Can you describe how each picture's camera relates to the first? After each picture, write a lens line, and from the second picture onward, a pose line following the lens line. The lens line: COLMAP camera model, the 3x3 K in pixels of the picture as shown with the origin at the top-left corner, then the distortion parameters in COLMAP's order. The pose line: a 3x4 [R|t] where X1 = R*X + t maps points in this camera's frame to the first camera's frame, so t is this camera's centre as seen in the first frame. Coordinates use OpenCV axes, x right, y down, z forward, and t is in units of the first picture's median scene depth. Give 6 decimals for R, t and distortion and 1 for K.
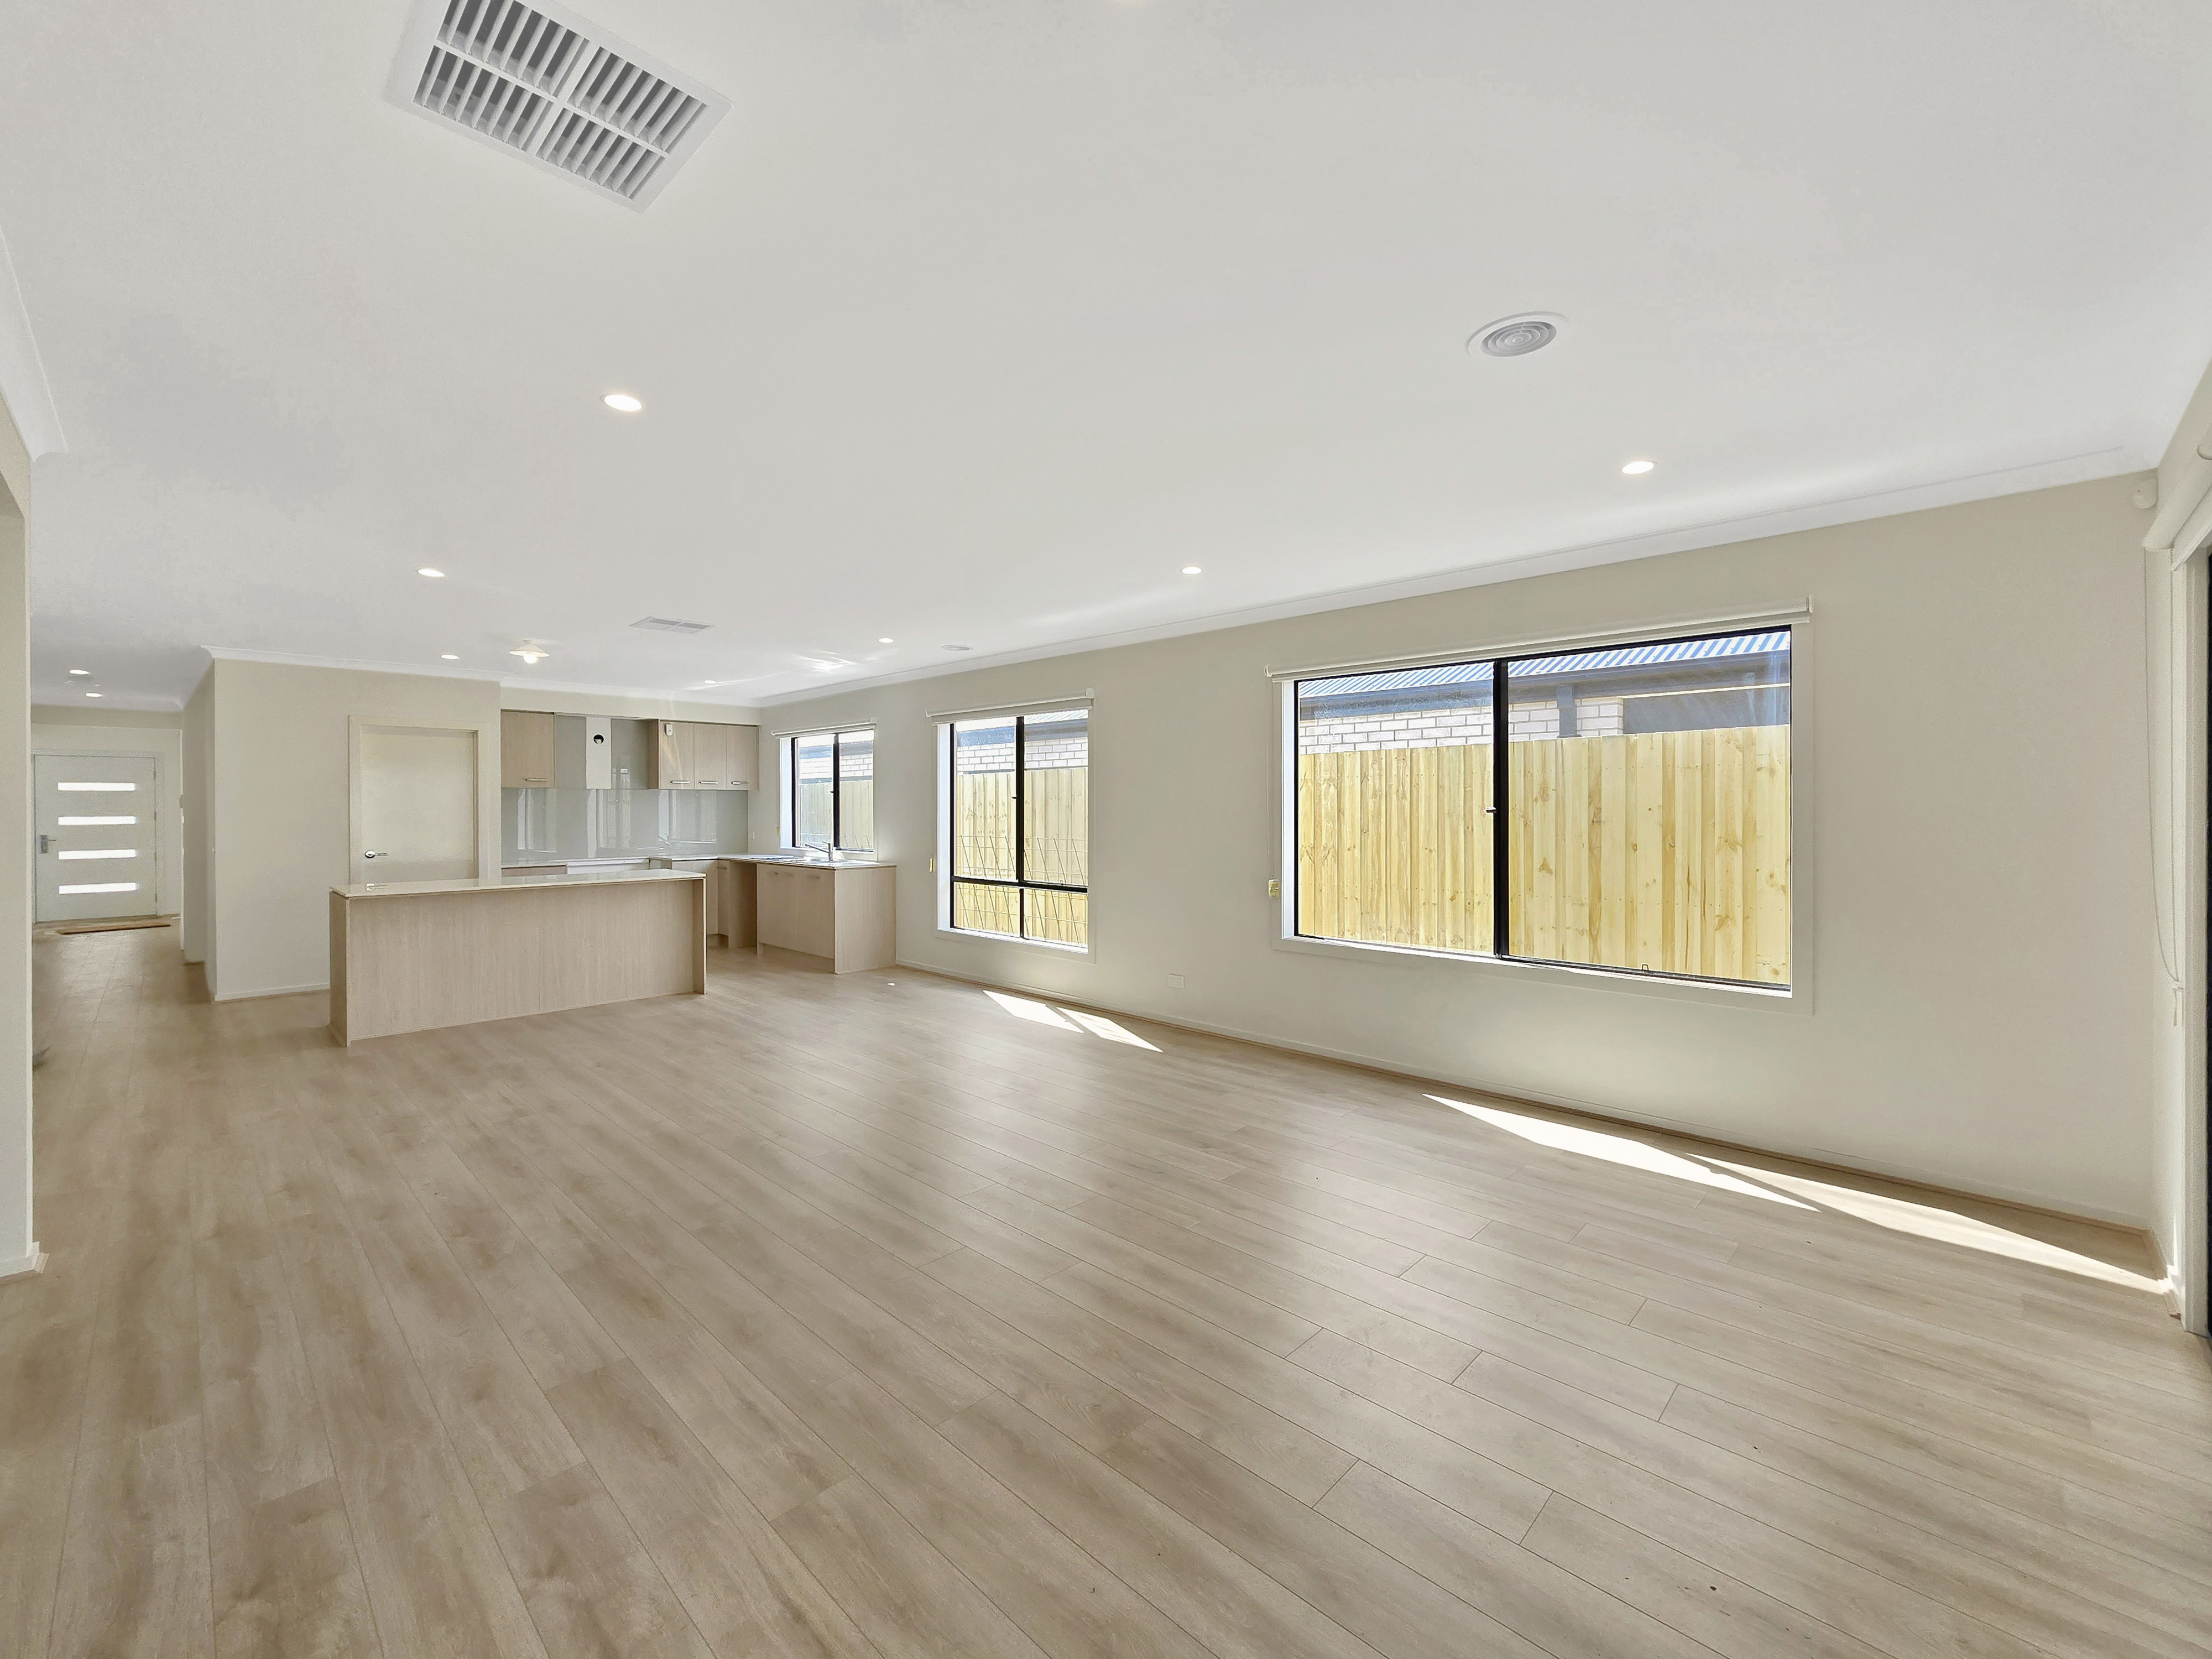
lens RADIAL K [[916.4, 0, 1112.2], [0, 916.4, 814.1], [0, 0, 1]] dist [-0.007505, 0.000308]
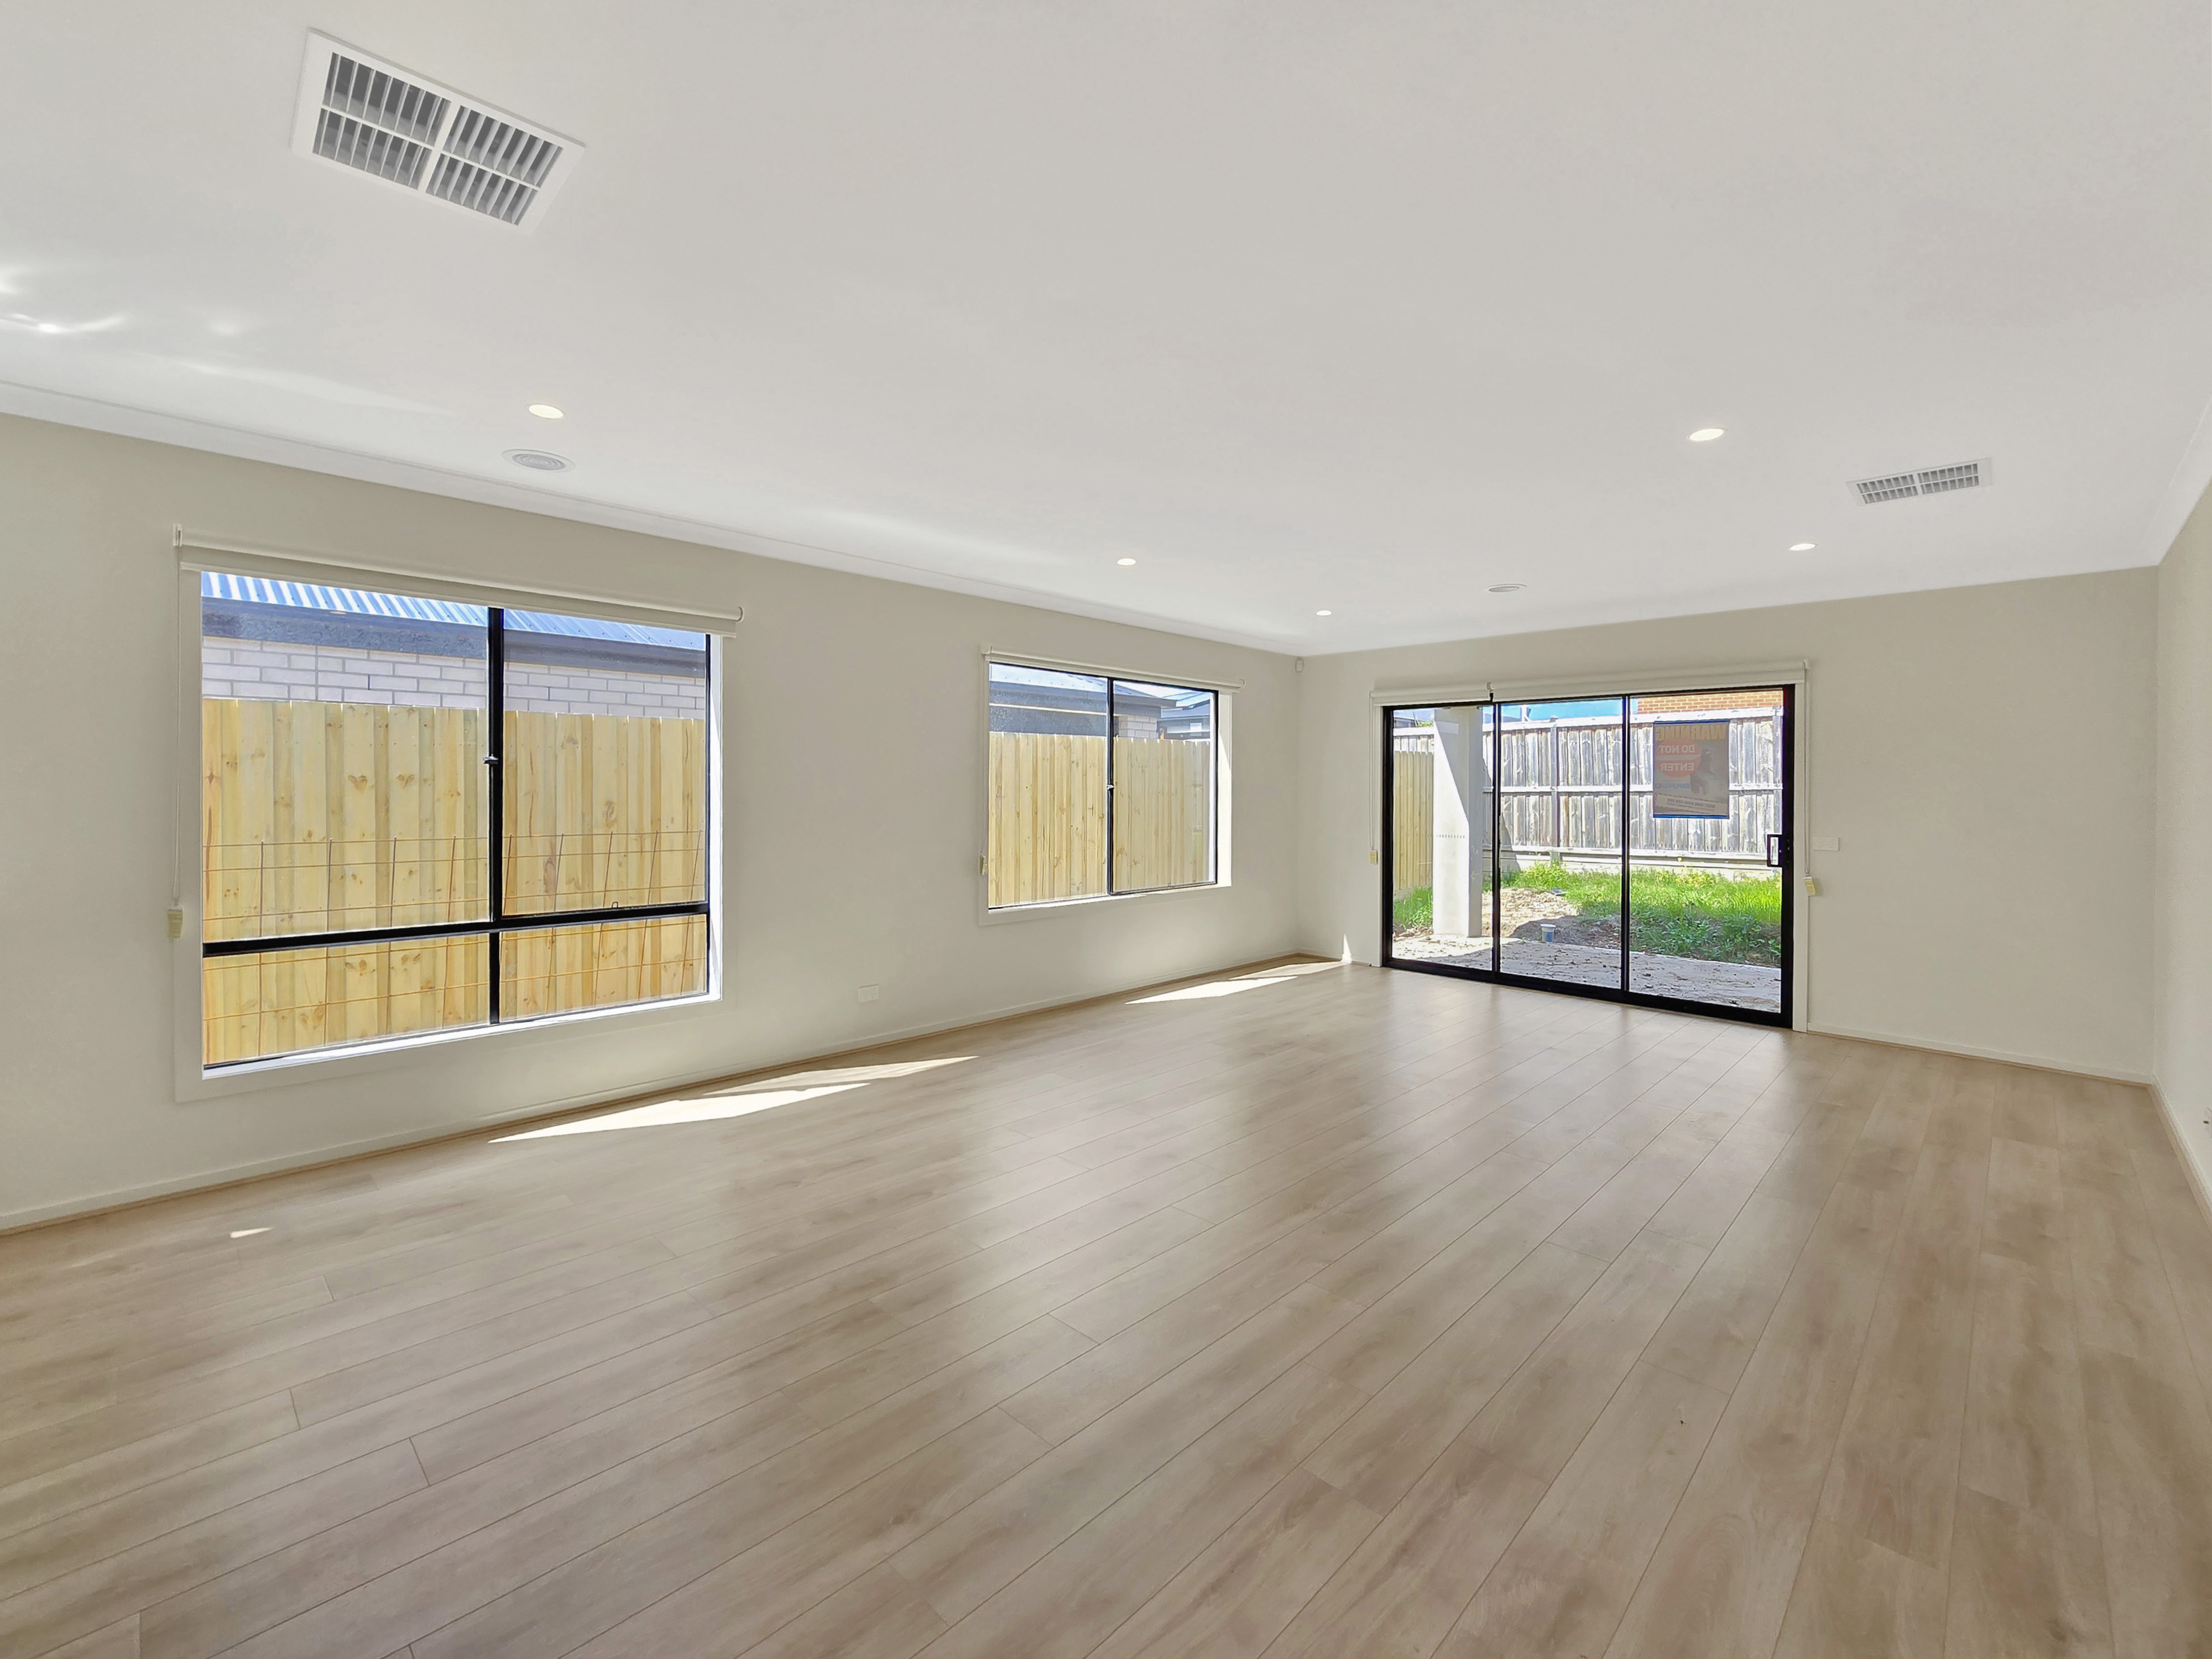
lens RADIAL K [[922.4, 0, 1112.5], [0, 922.4, 794.8], [0, 0, 1]] dist [-0.000852, 0.000083]
pose [[0.015792, -0.005773, 0.999859, -0.860051], [0.001119, 0.999983, 0.005756, -0.001850], [-0.999875, 0.001028, 0.015799, 0.867469]]
